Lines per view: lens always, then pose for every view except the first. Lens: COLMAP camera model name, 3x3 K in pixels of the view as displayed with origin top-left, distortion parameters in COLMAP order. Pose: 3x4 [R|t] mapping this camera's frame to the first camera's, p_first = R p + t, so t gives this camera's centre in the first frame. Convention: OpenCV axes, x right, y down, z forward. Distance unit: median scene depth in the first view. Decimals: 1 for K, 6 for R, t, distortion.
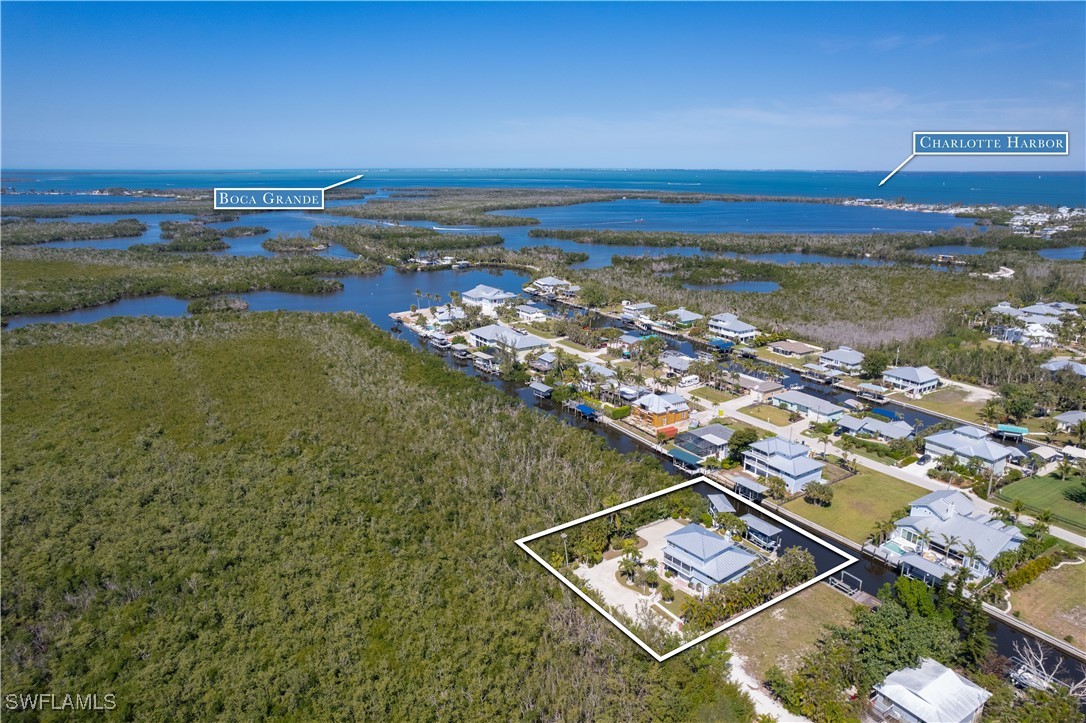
lens RADIAL K [[695.8, 0, 553.5], [0, 695.8, 380.4], [0, 0, 1]] dist [-0.076517, 0.076253]
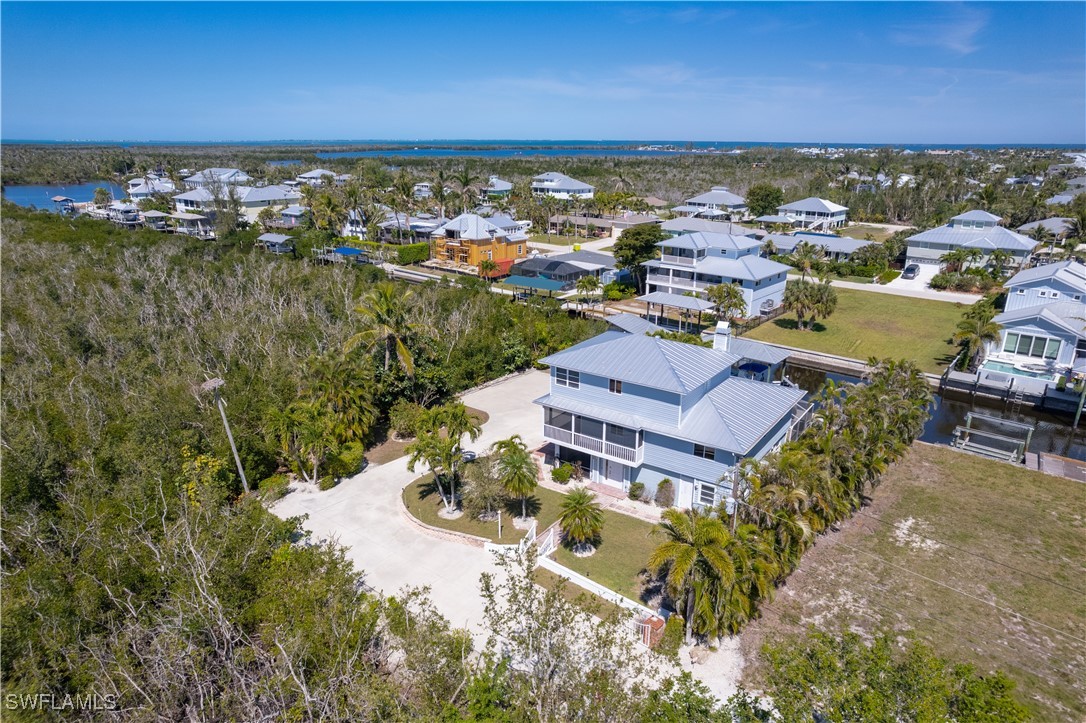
lens RADIAL K [[695.7, 0, 543.0], [0, 695.7, 361.5], [0, 0, 1]] dist [-0.068220, 0.076217]
pose [[0.963506, -0.088383, 0.252675, 0.052233], [0.086319, 0.996081, 0.019266, 0.148660], [-0.253388, 0.003248, 0.967359, 0.458488]]
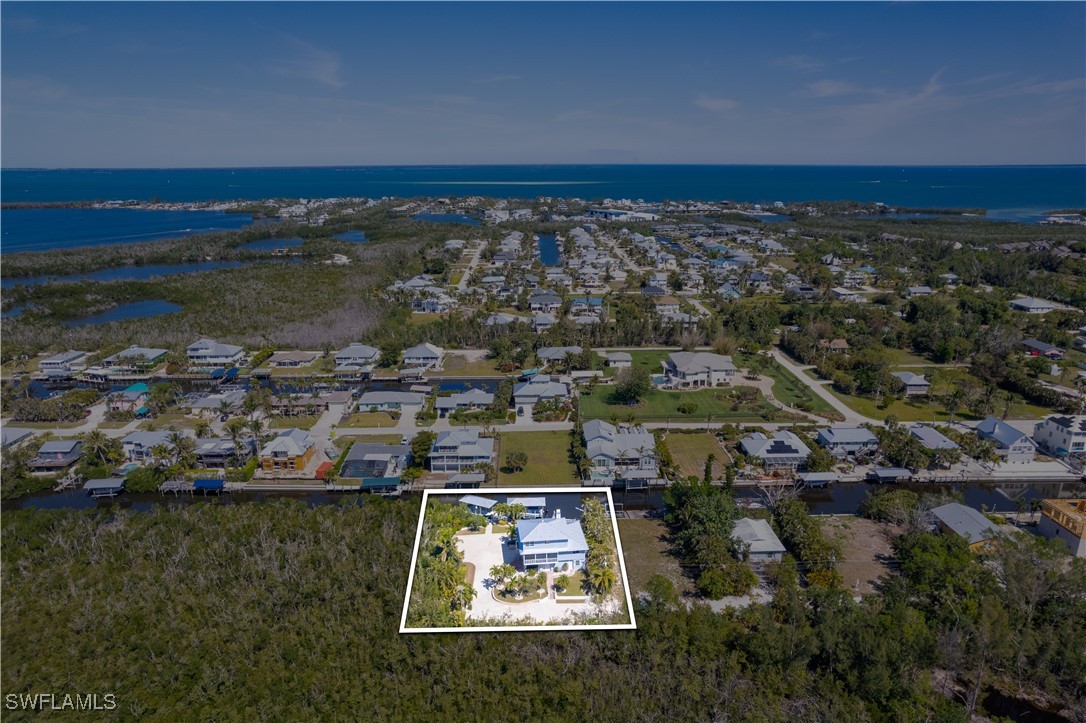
lens RADIAL K [[695.8, 0, 553.5], [0, 695.8, 380.4], [0, 0, 1]] dist [-0.076517, 0.076253]
pose [[0.521867, -0.257229, 0.813319, -0.397425], [0.253884, 0.957079, 0.139792, -0.090074], [-0.814370, 0.133536, 0.564774, 0.235029]]
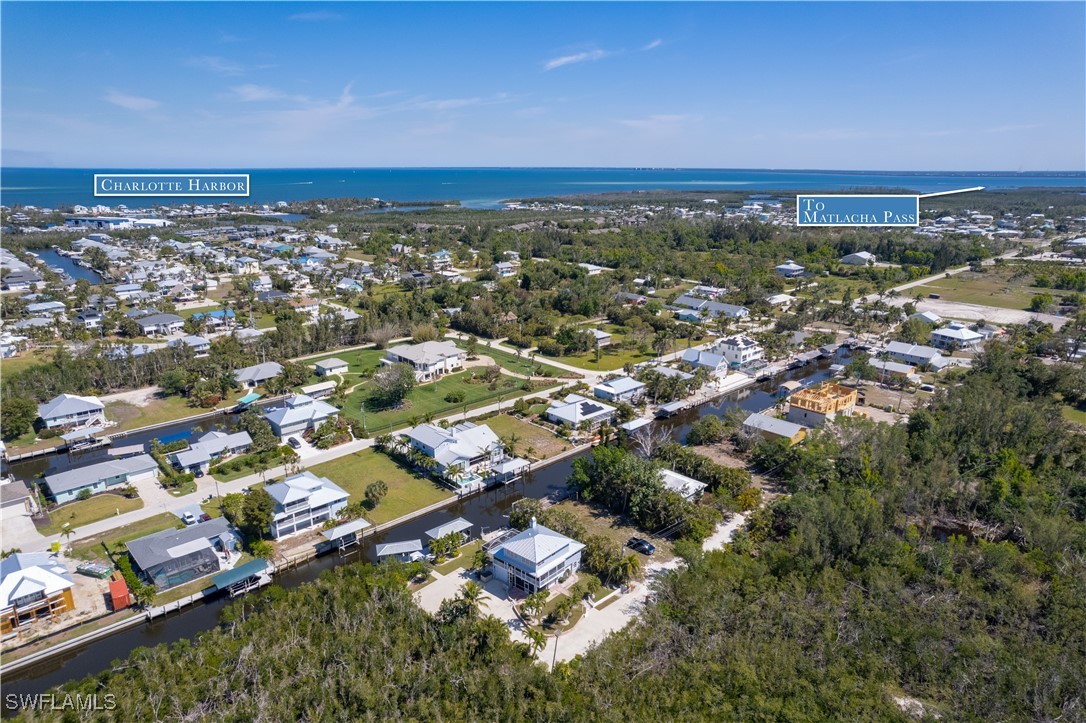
lens RADIAL K [[682.1, 0, 543.0], [0, 682.1, 361.5], [0, 0, 1]] dist [-0.062514, 0.074256]
pose [[-0.165200, -0.274237, 0.947366, -0.400942], [0.290397, 0.904457, 0.312454, -0.185353], [-0.942538, 0.326730, -0.069778, 0.652664]]
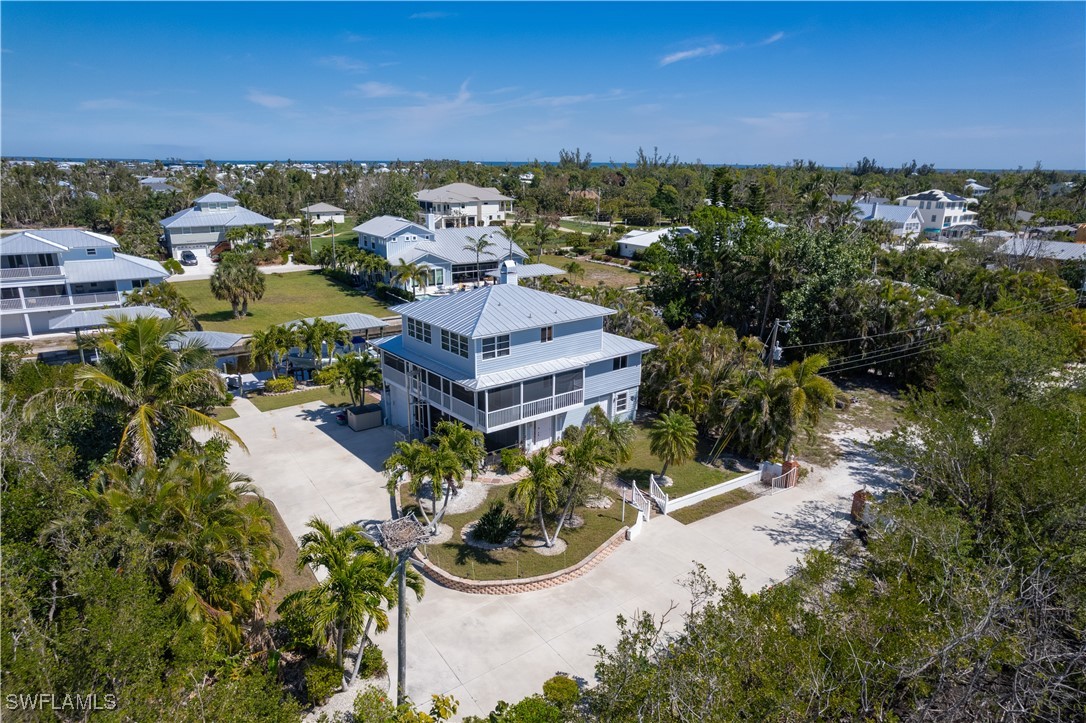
lens RADIAL K [[695.7, 0, 543.0], [0, 695.7, 361.5], [0, 0, 1]] dist [-0.068220, 0.076217]
pose [[-0.006839, -0.289966, 0.957012, -0.060760], [0.289588, 0.915451, 0.279443, 0.114849], [-0.957127, 0.279051, 0.077710, 0.645230]]
